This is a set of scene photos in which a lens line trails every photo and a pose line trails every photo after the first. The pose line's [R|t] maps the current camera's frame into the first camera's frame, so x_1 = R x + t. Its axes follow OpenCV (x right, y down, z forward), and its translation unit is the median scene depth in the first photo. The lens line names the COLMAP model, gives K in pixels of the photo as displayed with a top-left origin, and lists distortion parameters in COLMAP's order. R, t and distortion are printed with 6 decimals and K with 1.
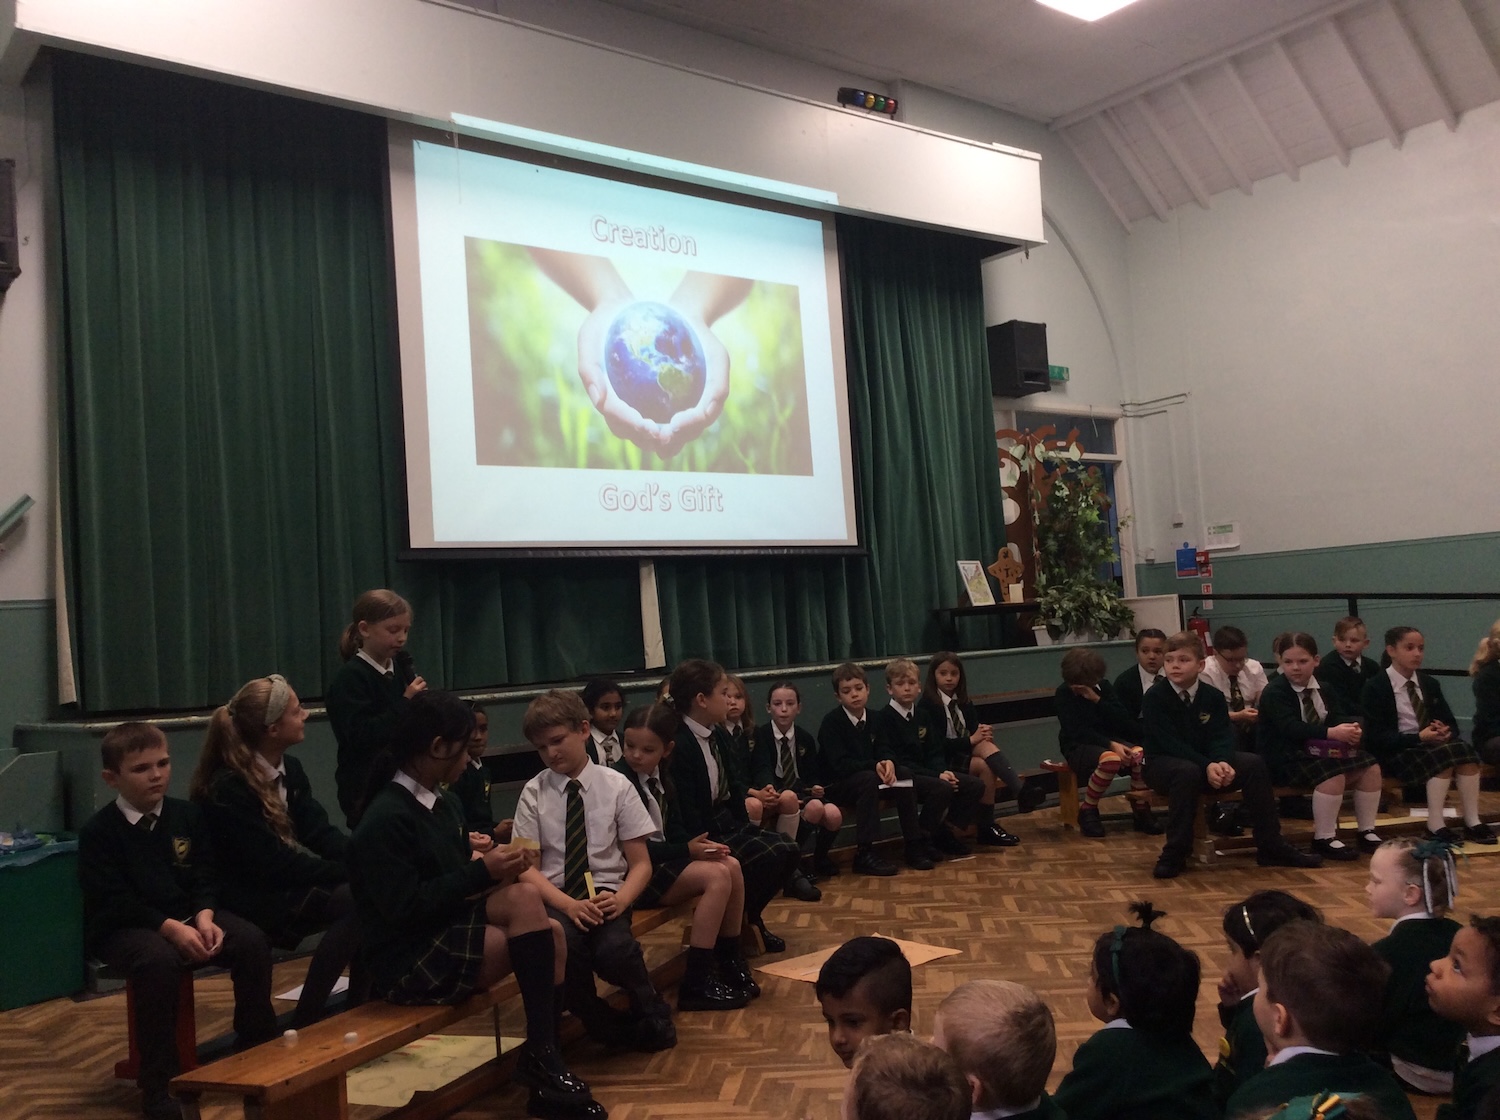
lens RADIAL K [[1400.2, 0, 750.0], [0, 1400.2, 560.0], [0, 0, 1]] dist [0.001865, -0.026394]
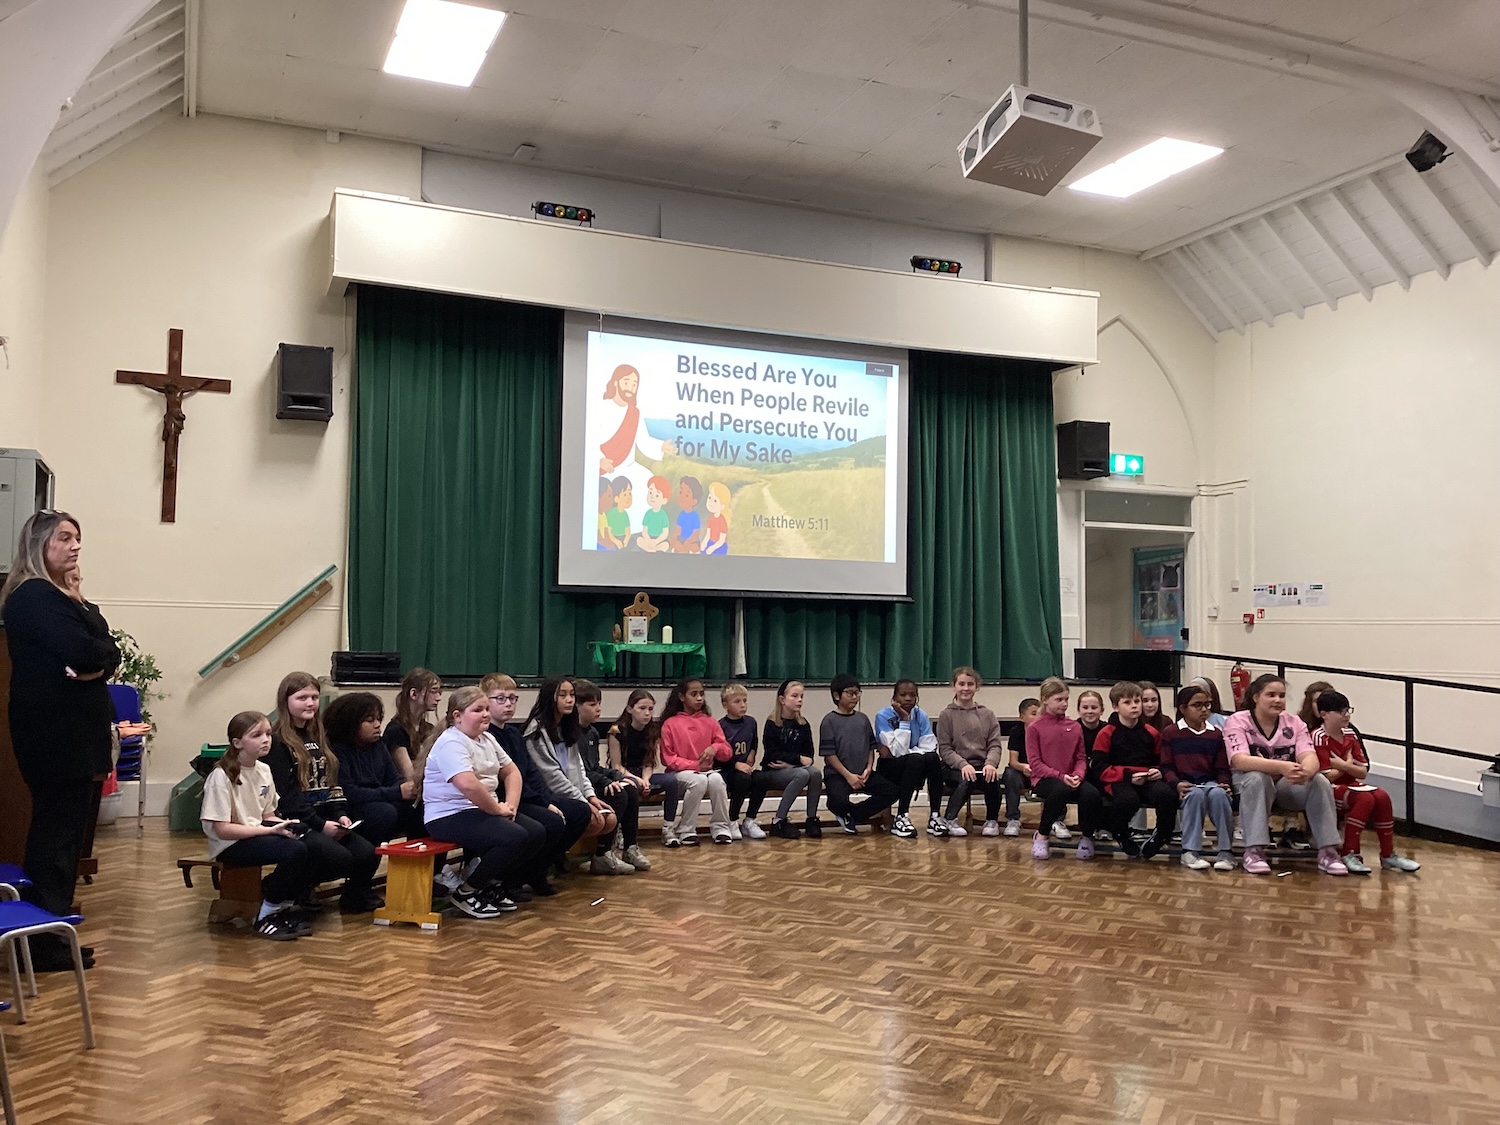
lens RADIAL K [[1383.3, 0, 744.9], [0, 1383.3, 567.9], [0, 0, 1]] dist [0.033389, -0.007944]
pose [[0.955050, 0.066207, -0.288956, 0.277302], [-0.060488, 0.997757, 0.028687, -0.058353], [0.290207, -0.009919, 0.956912, -0.288716]]
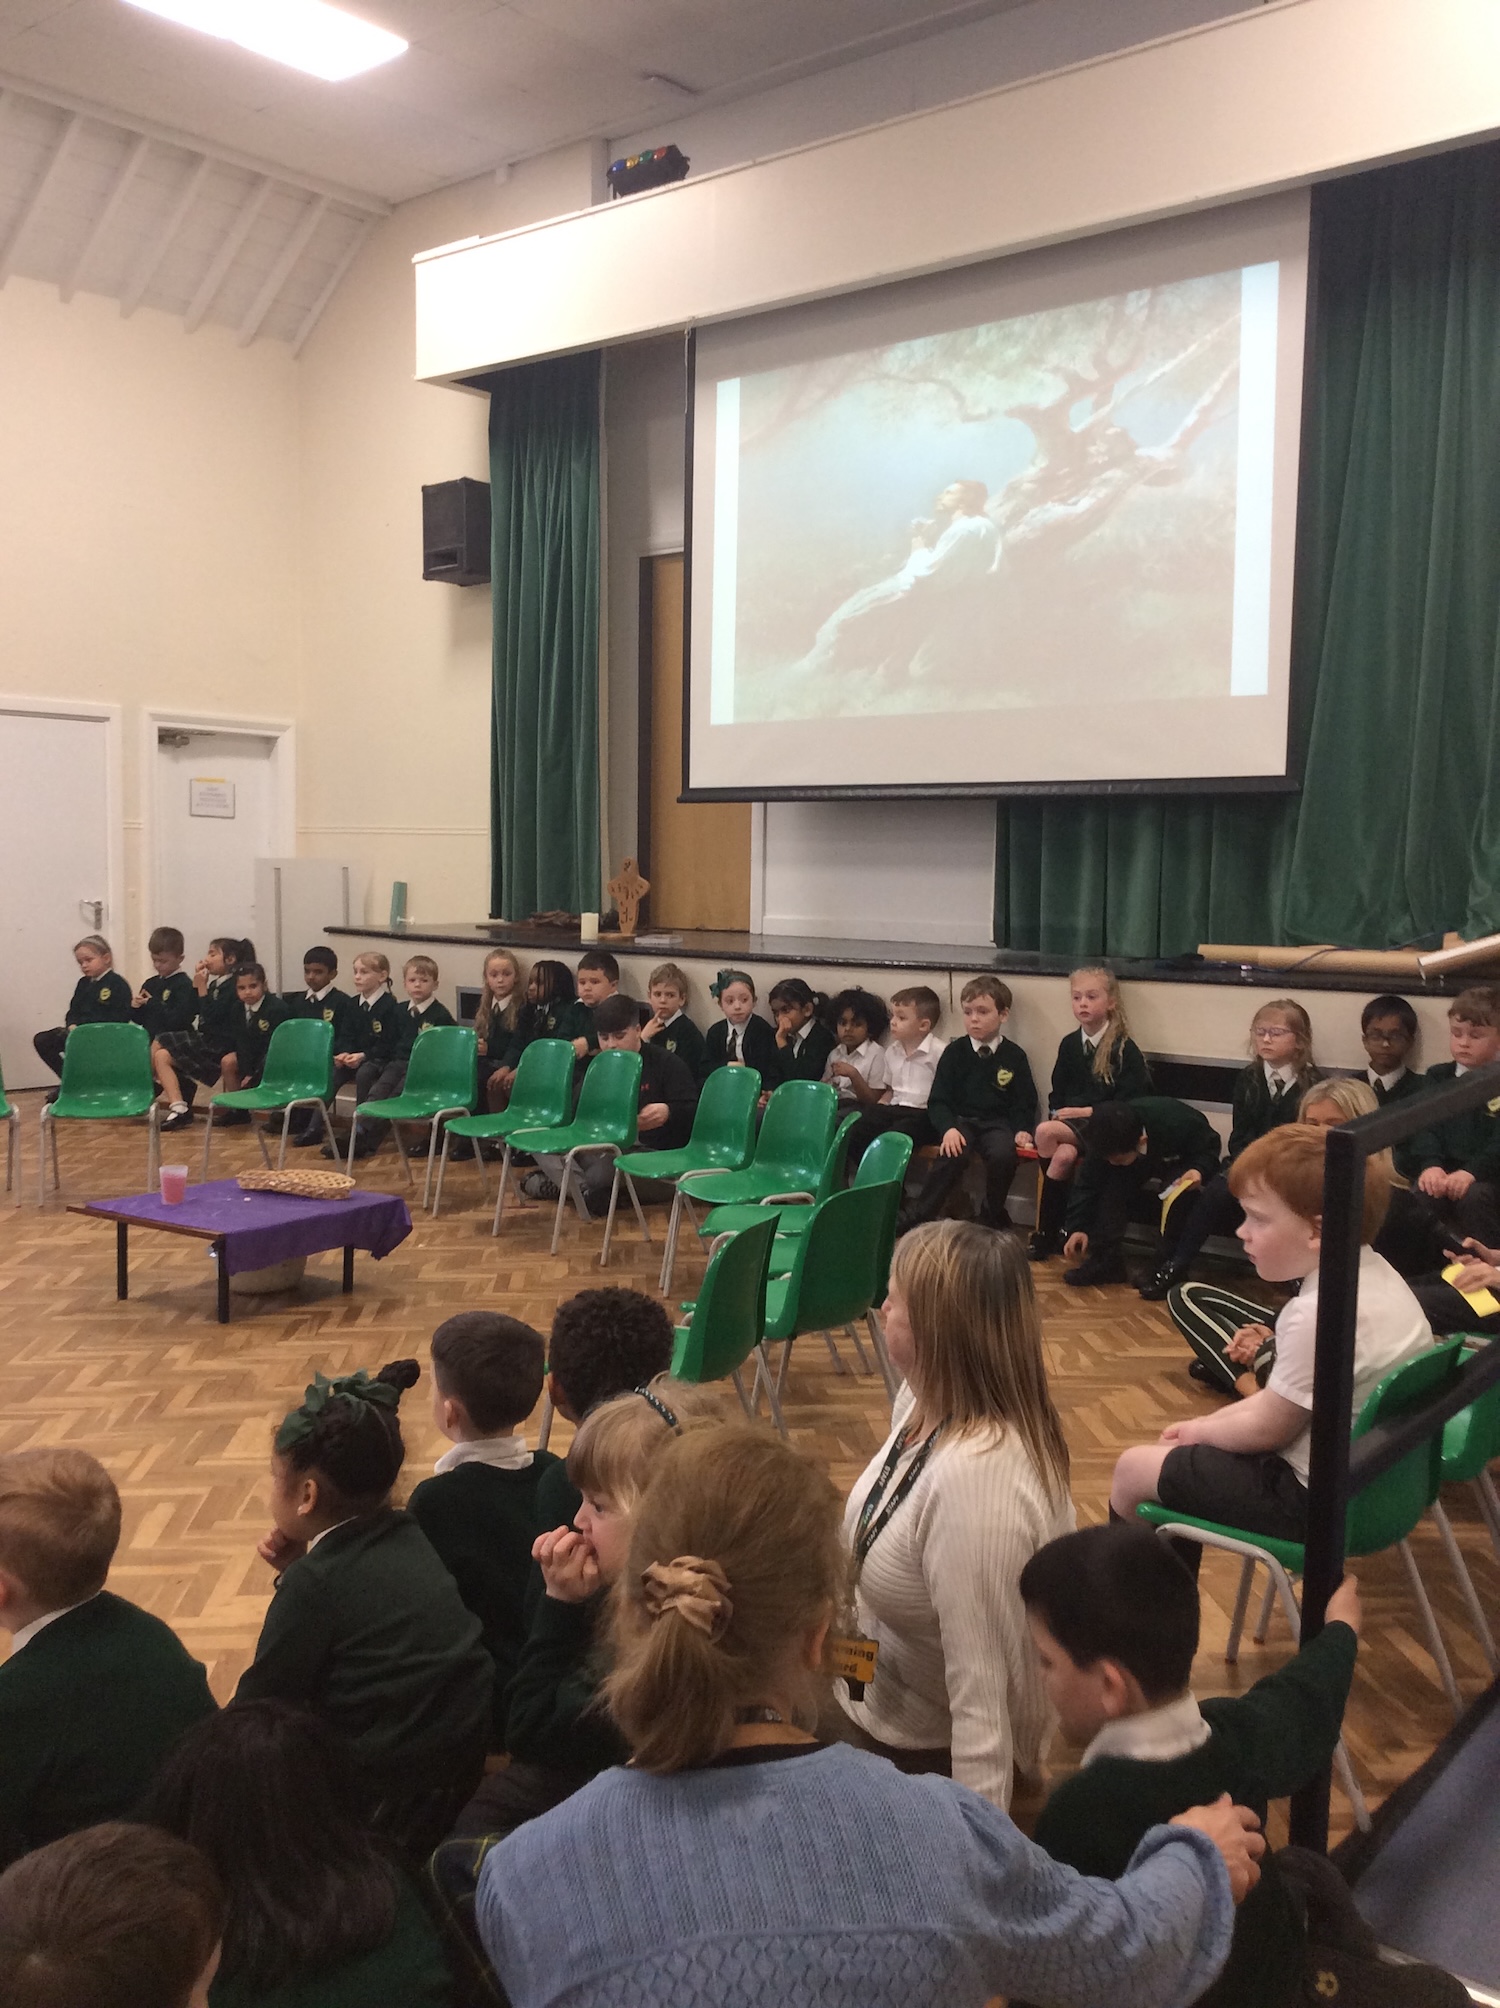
lens RADIAL K [[1844.9, 0, 754.0], [0, 1844.9, 997.4], [0, 0, 1]] dist [0.091551, -0.165479]
pose [[0.166856, 0.144578, -0.975324, 0.716345], [0.041533, 0.987282, 0.153456, -0.043262], [0.985106, -0.066114, 0.158729, 0.550035]]
